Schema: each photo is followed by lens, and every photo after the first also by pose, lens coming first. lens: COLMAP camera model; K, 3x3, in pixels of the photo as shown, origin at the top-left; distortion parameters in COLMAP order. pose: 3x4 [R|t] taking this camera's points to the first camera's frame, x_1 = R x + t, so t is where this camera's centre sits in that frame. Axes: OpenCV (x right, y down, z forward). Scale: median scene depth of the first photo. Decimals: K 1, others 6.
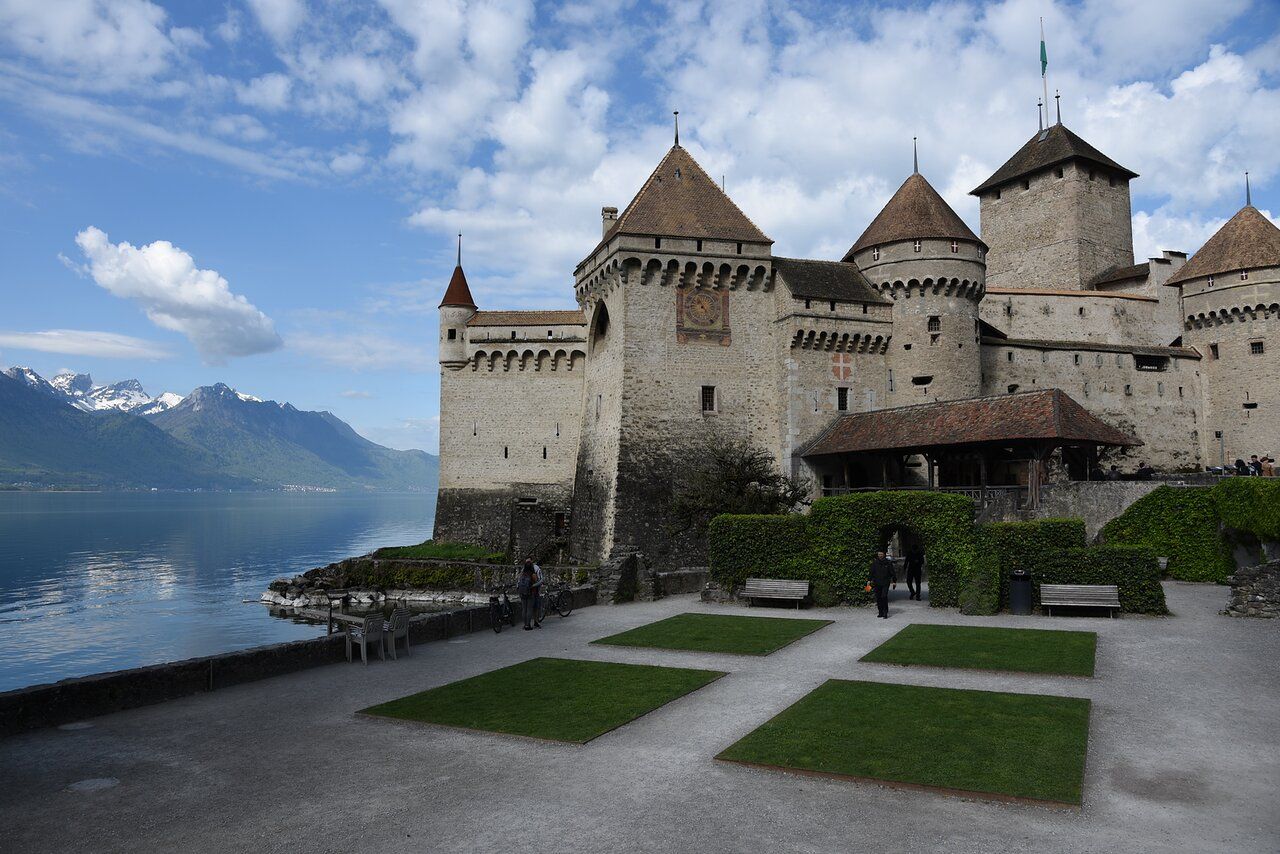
lens RADIAL K [[913.5, 0, 639.3], [0, 913.5, 424.6], [0, 0, 1]] dist [-0.054950, 0.018003]
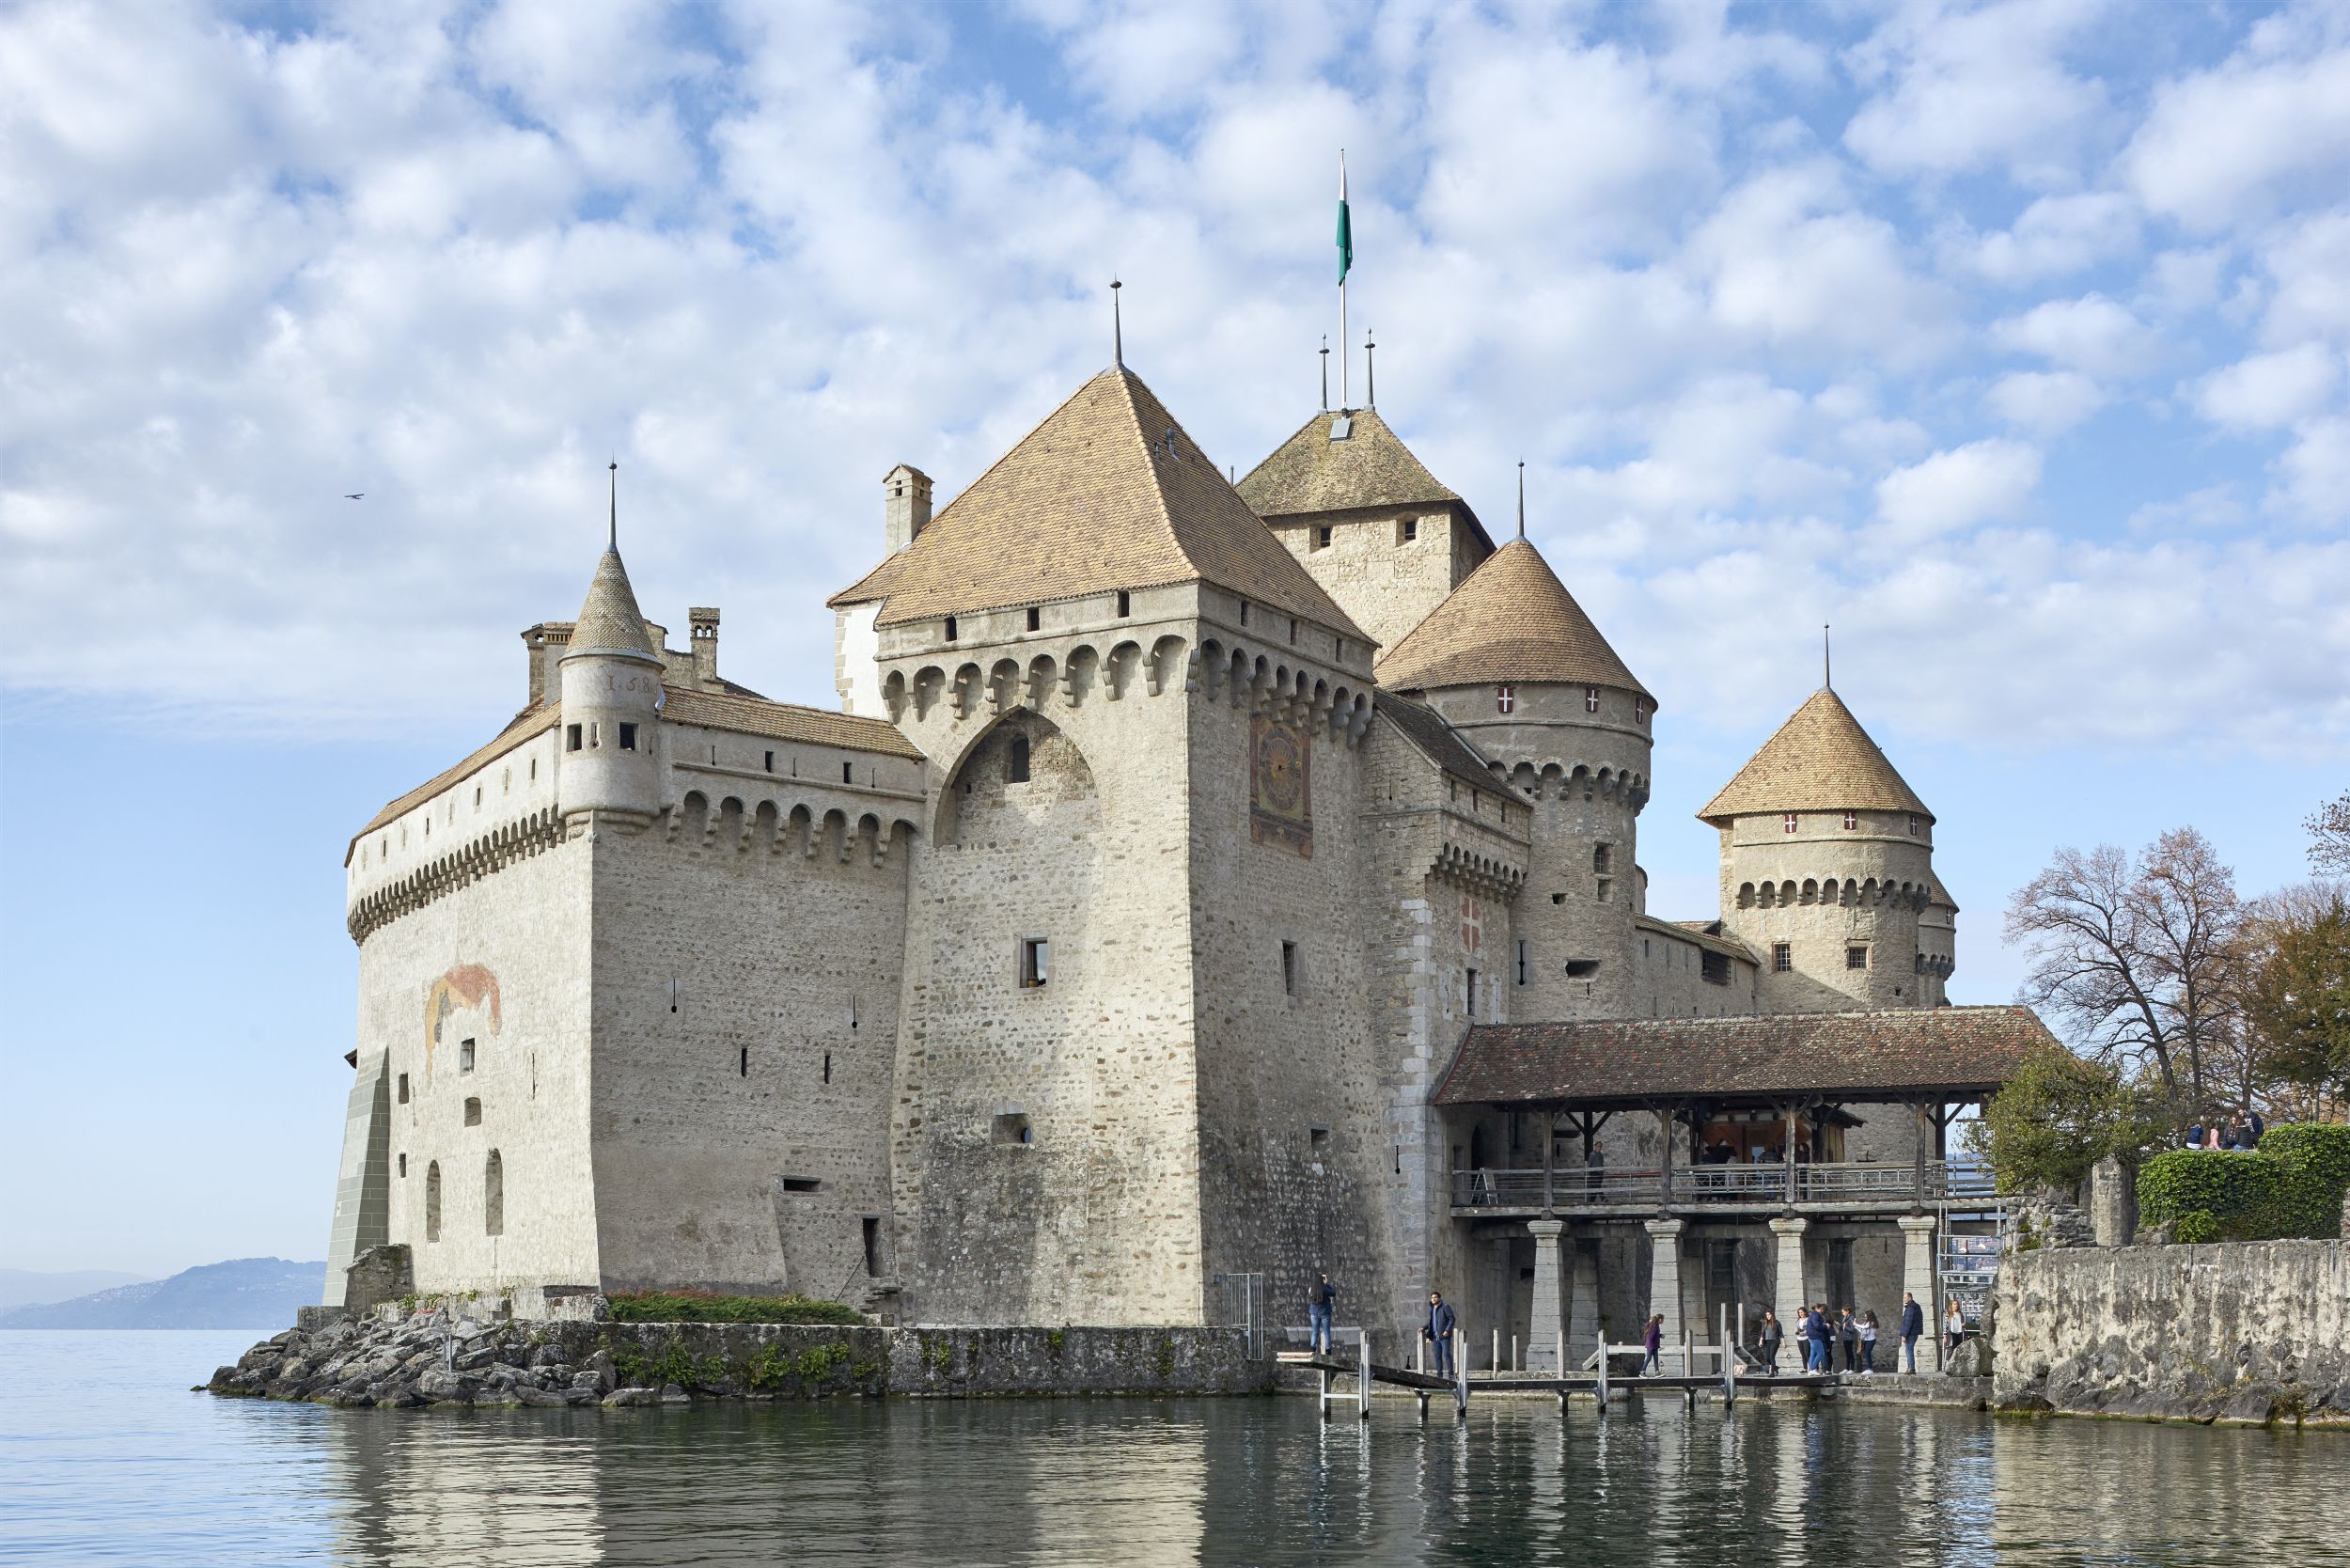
lens RADIAL K [[3075.2, 0, 1195.0], [0, 3075.2, 1329.7], [0, 0, 1]] dist [-0.057935, 0.000000]
pose [[0.715455, 0.000793, 0.698658, -1.025391], [-0.051510, 0.997338, 0.051616, 0.074315], [-0.696757, -0.072917, 0.713591, -0.088061]]
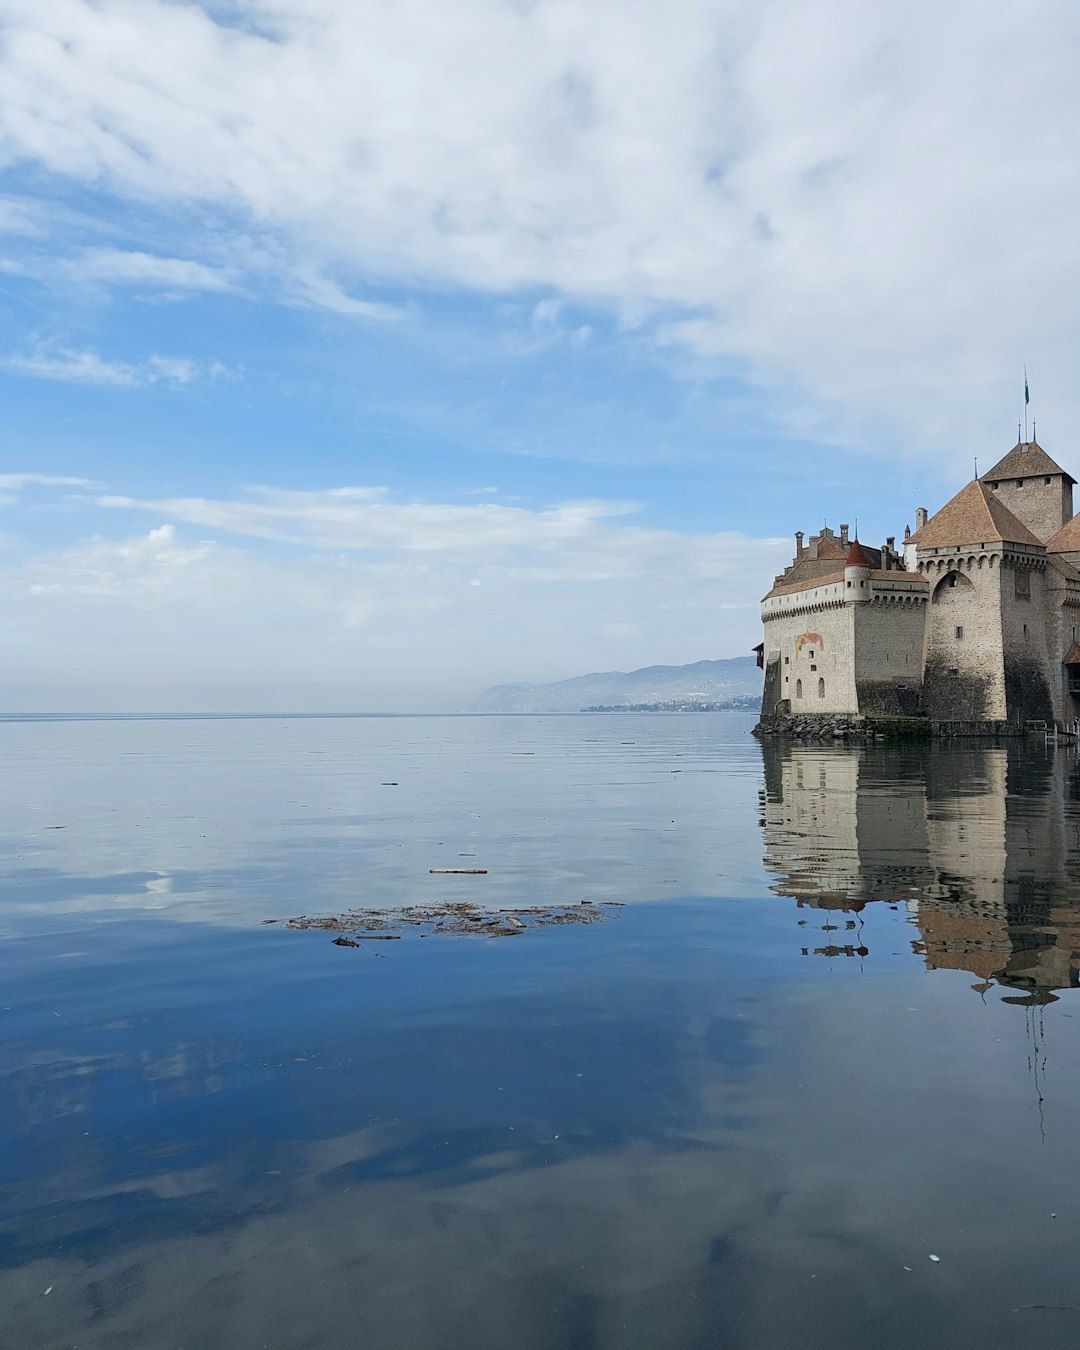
lens RADIAL K [[1330.3, 0, 457.2], [0, 1330.3, 672.2], [0, 0, 1]] dist [-0.003429, 0.000000]
pose [[0.903883, 0.013716, 0.427560, -2.083517], [-0.032641, 0.998783, 0.036963, -0.007451], [-0.426532, -0.047366, 0.903231, -0.935154]]
